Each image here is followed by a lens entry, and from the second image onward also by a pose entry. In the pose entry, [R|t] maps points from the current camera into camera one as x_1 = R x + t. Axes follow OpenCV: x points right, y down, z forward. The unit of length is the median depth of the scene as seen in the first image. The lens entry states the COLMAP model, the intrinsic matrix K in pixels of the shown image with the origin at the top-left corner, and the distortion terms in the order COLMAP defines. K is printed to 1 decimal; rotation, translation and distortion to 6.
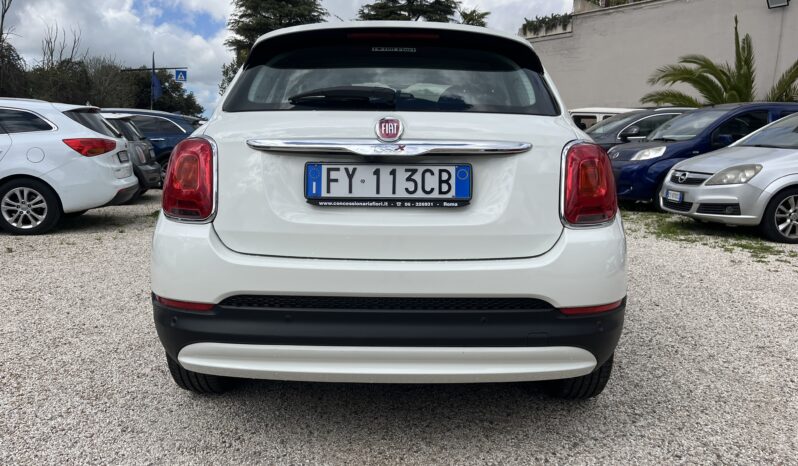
lens RADIAL K [[632.3, 0, 398.5], [0, 632.3, 226.5], [0, 0, 1]] dist [0.043421, -0.041757]
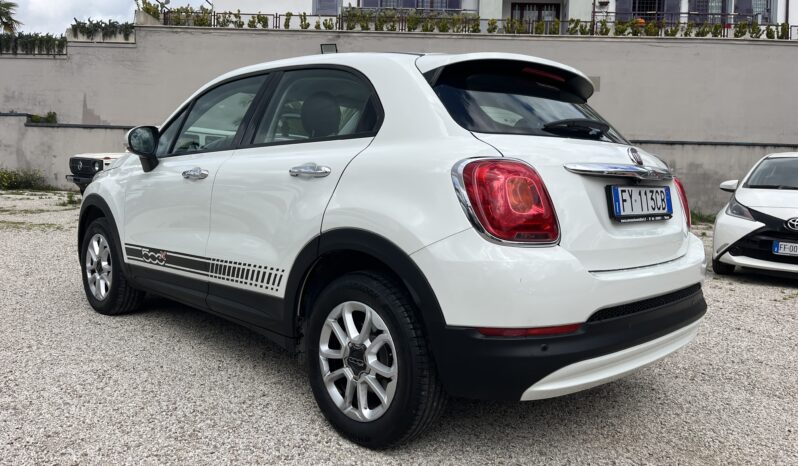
lens RADIAL K [[632.3, 0, 398.6], [0, 632.3, 226.4], [0, 0, 1]] dist [0.043421, -0.041757]
pose [[0.693345, -0.045440, 0.719172, -1.199625], [0.064064, 0.997945, 0.001290, -0.052640], [-0.717752, 0.045178, 0.694831, 0.478407]]
